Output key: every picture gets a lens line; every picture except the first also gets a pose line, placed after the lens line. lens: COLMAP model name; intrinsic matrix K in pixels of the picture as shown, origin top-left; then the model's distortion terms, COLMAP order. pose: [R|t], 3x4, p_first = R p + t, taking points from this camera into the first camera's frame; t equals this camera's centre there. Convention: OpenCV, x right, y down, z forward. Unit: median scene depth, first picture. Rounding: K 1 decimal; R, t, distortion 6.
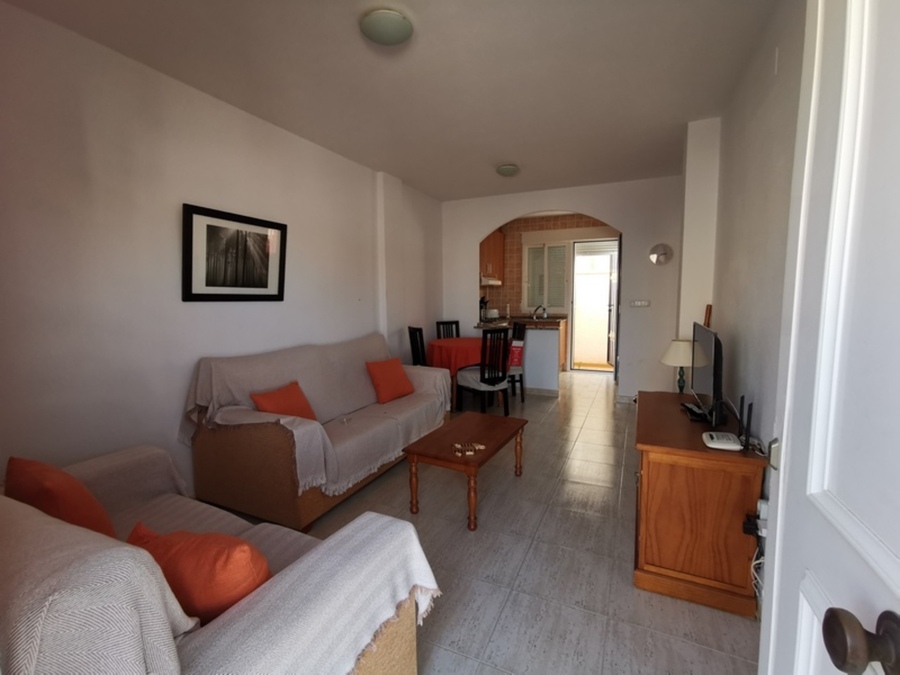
lens RADIAL K [[414.5, 0, 449.0], [0, 414.5, 336.4], [0, 0, 1]] dist [0.028526, -0.000570]
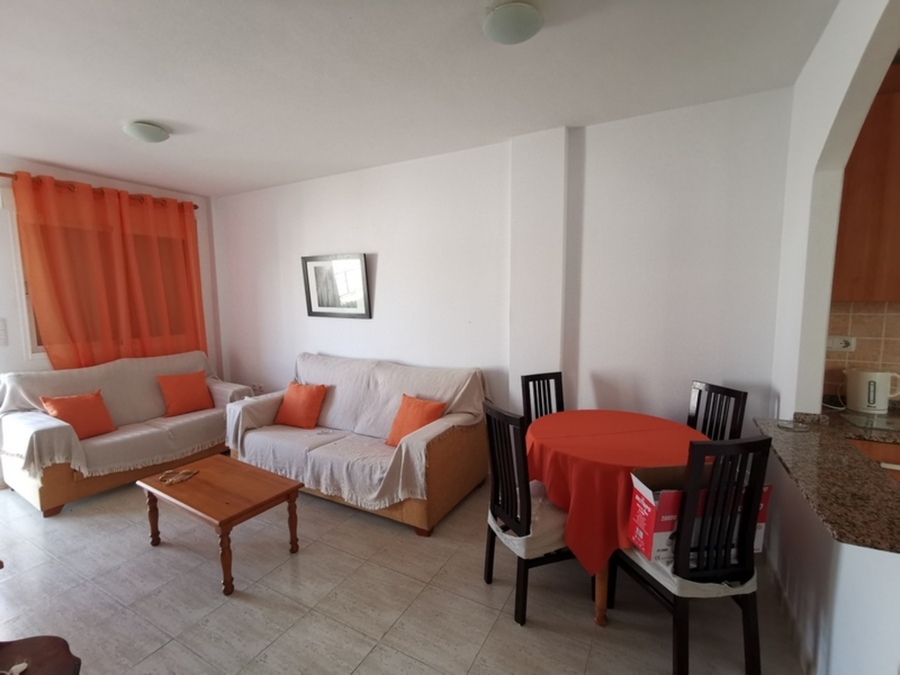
lens RADIAL K [[414.5, 0, 441.1], [0, 414.5, 357.1], [0, 0, 1]] dist [0.028526, -0.000570]
pose [[-0.074041, 0.137029, -0.987796, 0.923997], [-0.104717, 0.983971, 0.144348, -0.207185], [0.991742, 0.114127, -0.058505, 1.564530]]
